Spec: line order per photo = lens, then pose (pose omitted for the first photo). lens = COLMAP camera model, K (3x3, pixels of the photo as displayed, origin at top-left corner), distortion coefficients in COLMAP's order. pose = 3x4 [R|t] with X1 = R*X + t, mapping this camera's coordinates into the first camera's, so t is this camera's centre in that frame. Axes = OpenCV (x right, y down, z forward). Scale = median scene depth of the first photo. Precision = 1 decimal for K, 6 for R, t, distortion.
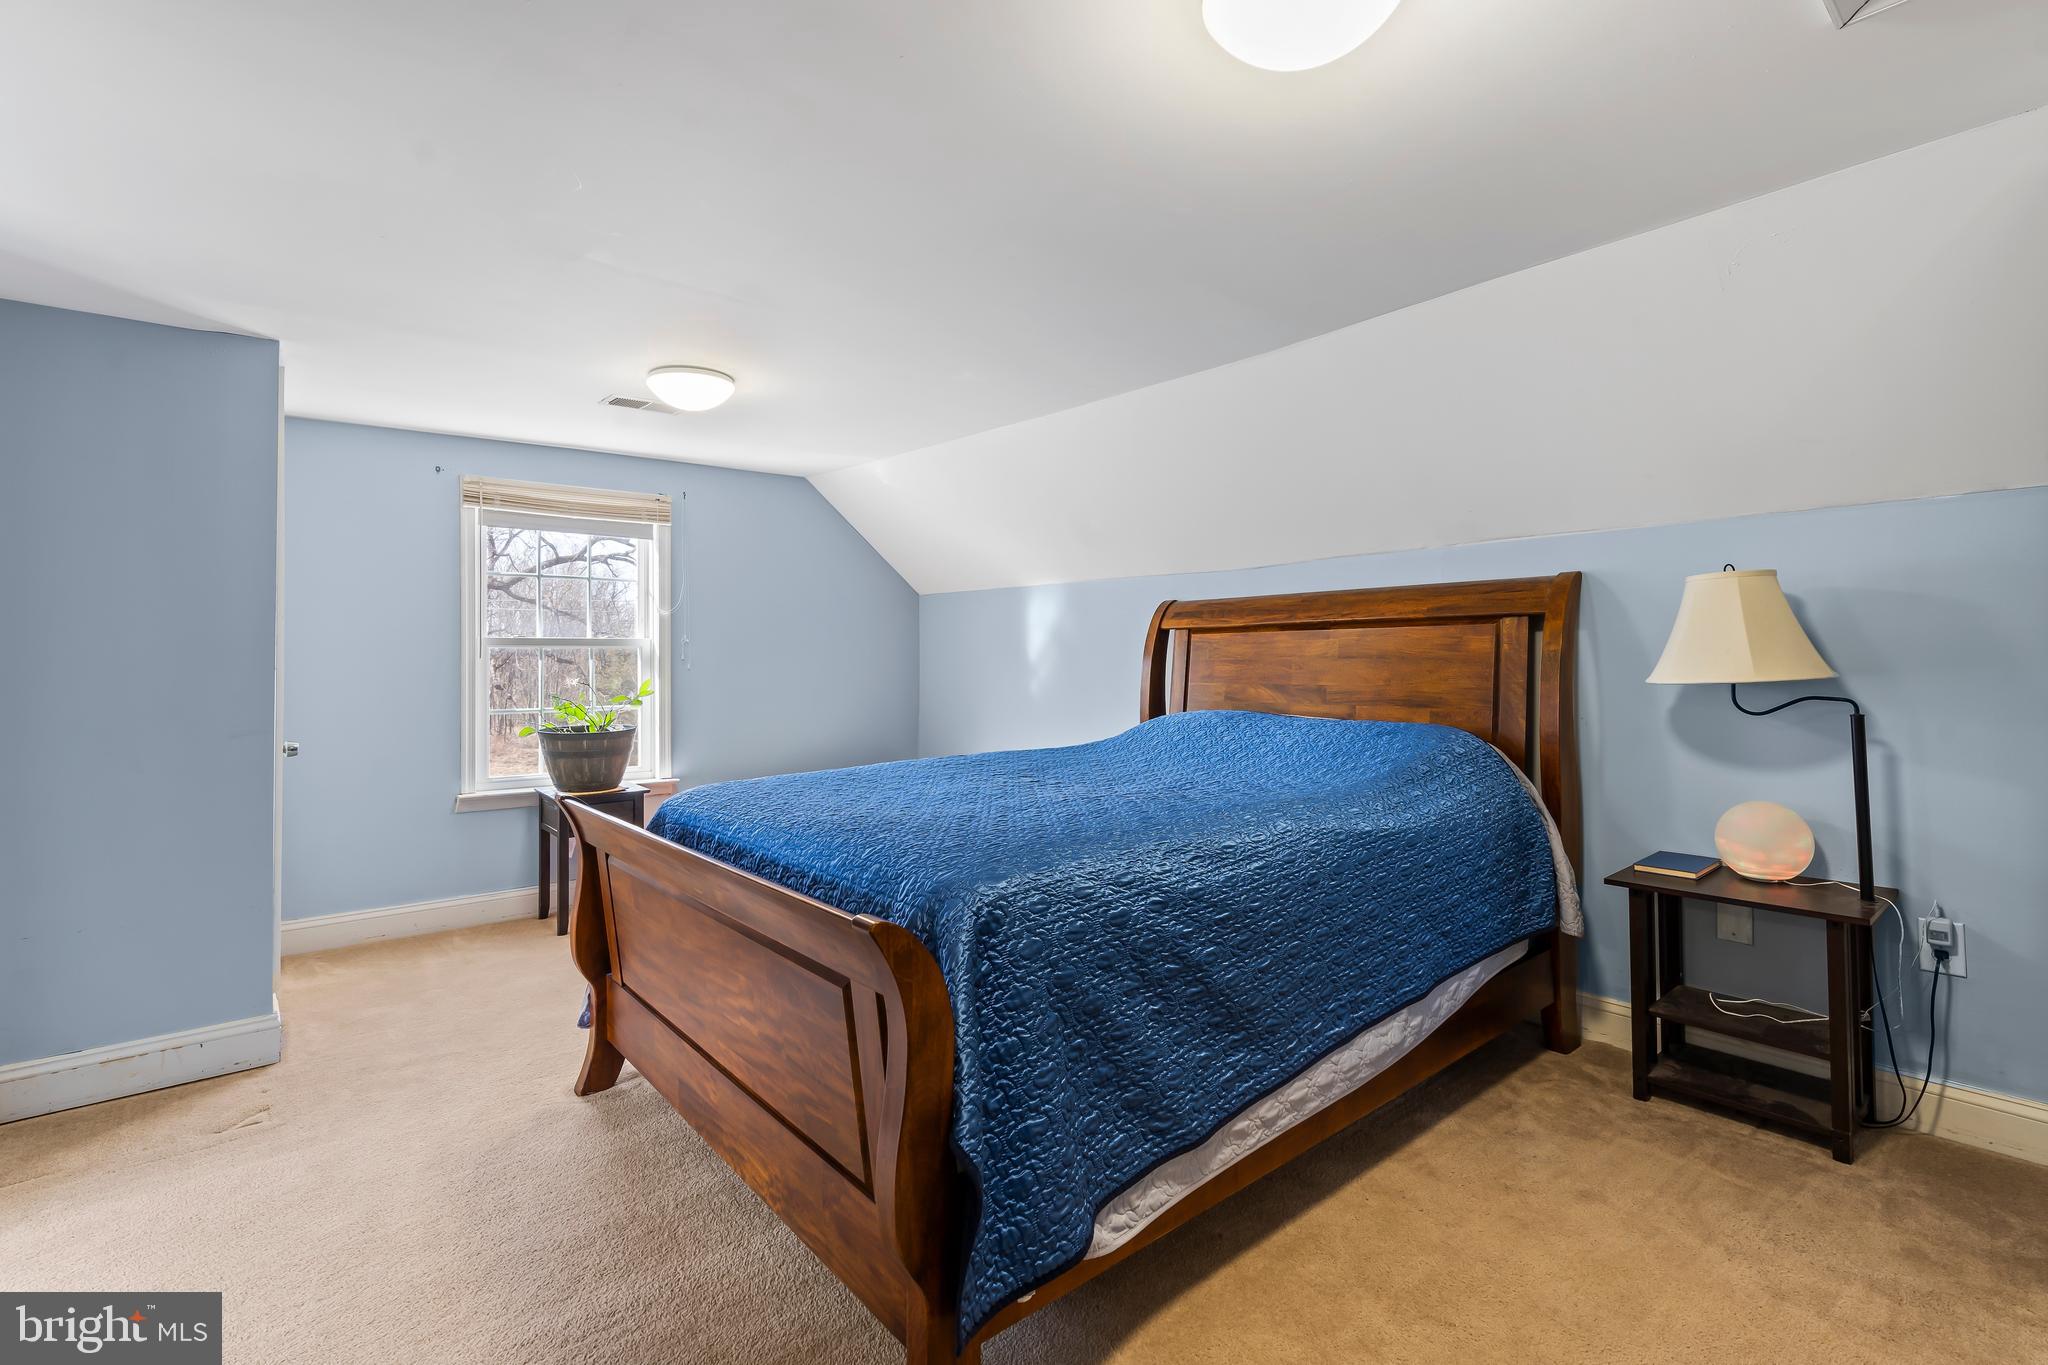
lens RADIAL K [[931.2, 0, 1039.8], [0, 931.2, 637.6], [0, 0, 1]] dist [-0.010493, 0.003624]
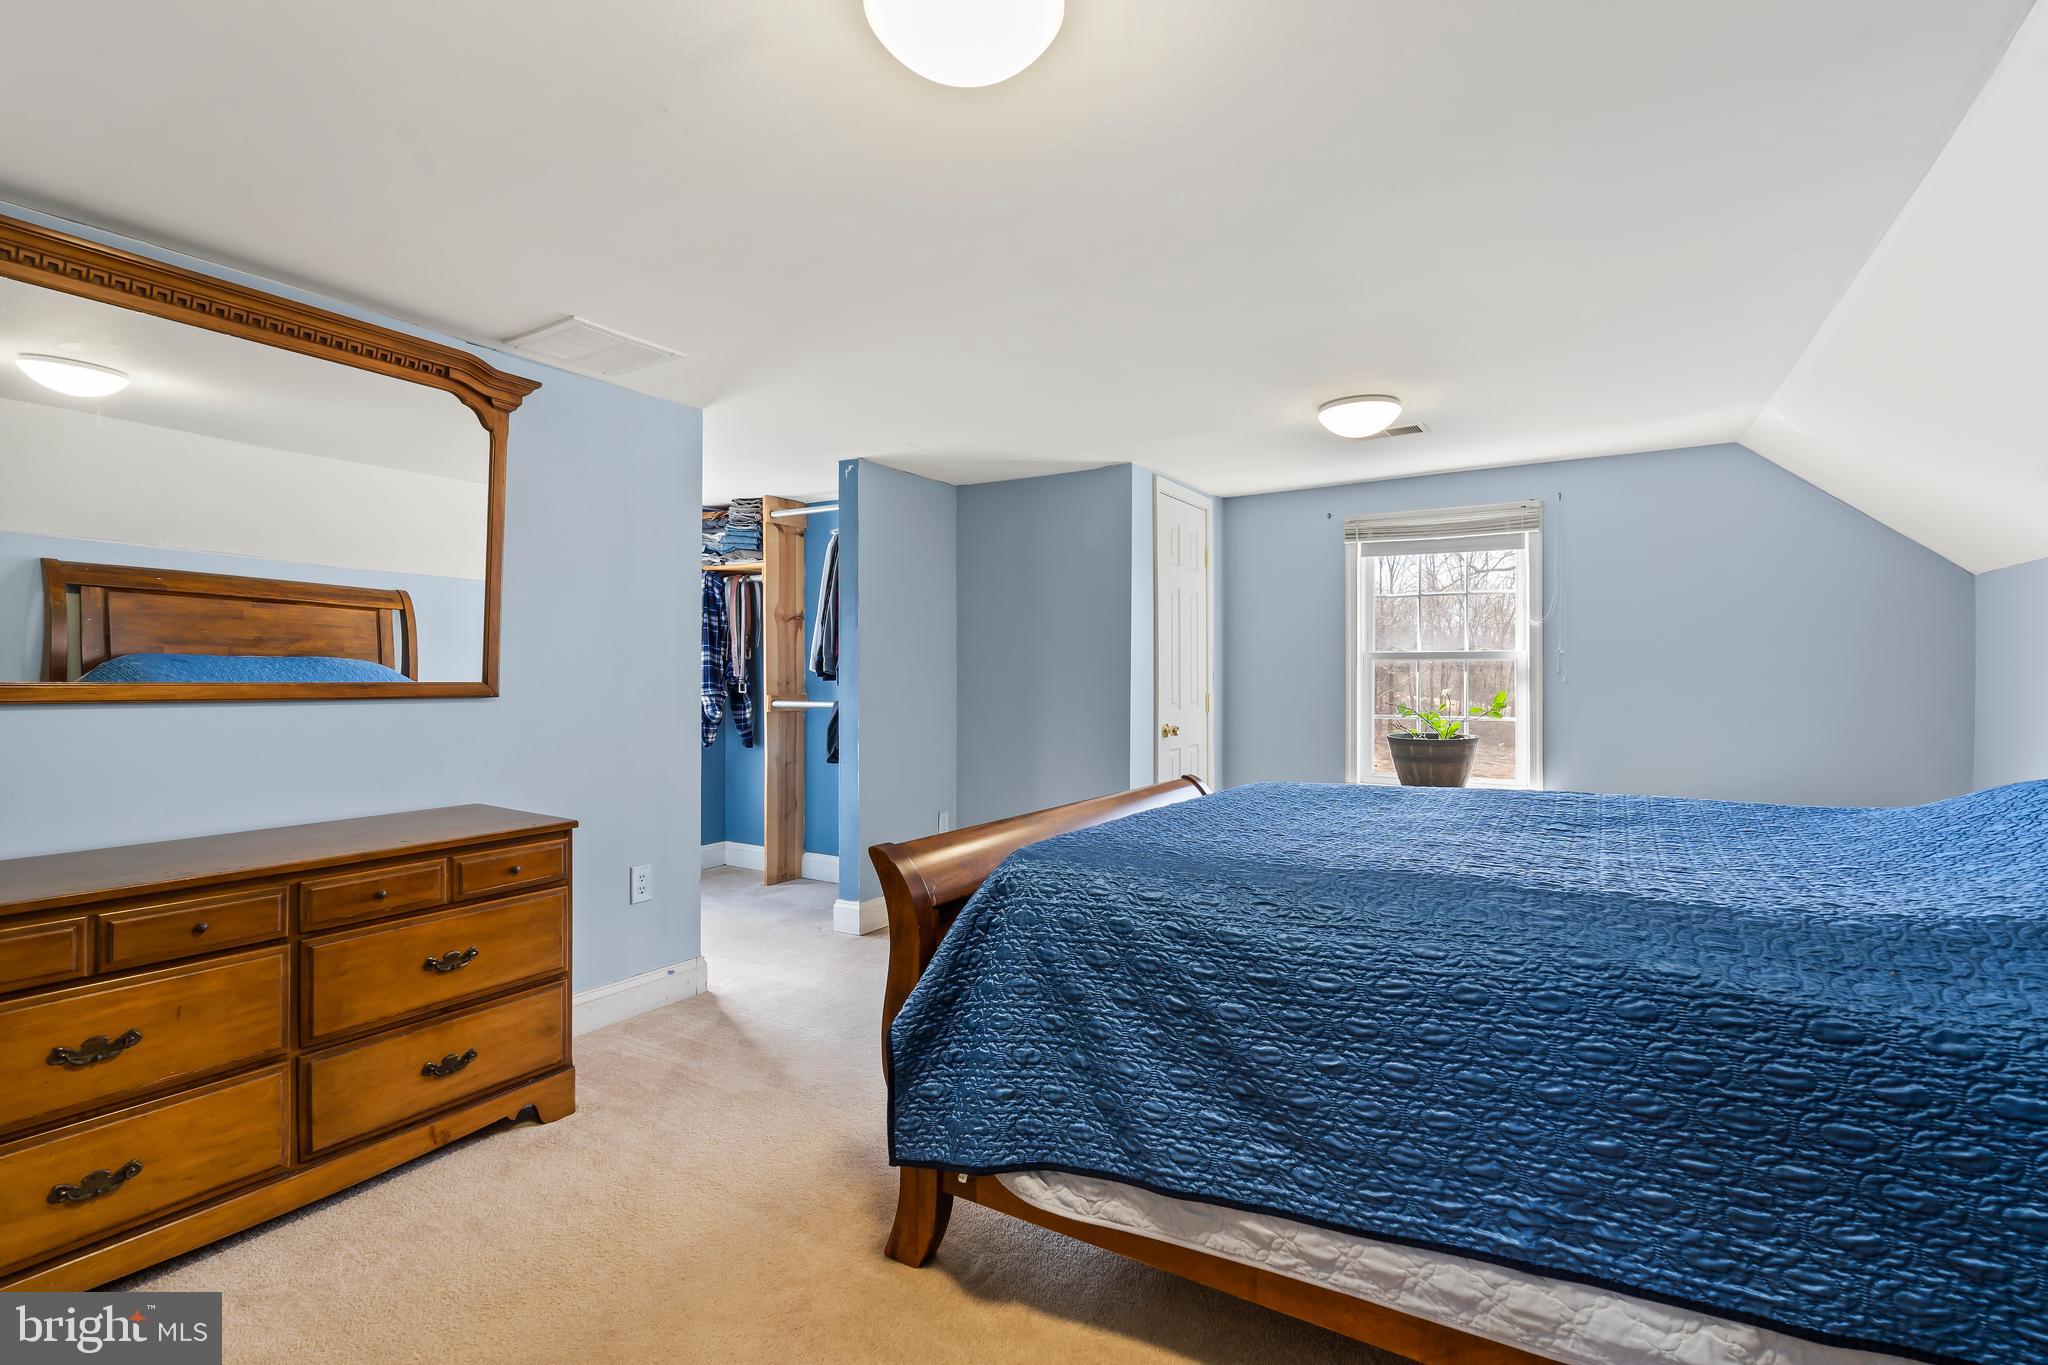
lens RADIAL K [[931.2, 0, 1028.9], [0, 931.2, 681.6], [0, 0, 1]] dist [-0.010493, 0.003624]
pose [[0.322164, 0.013710, -0.946585, 0.923138], [0.017016, 0.999650, 0.020270, 0.013420], [0.946531, -0.022637, 0.321818, 0.541741]]
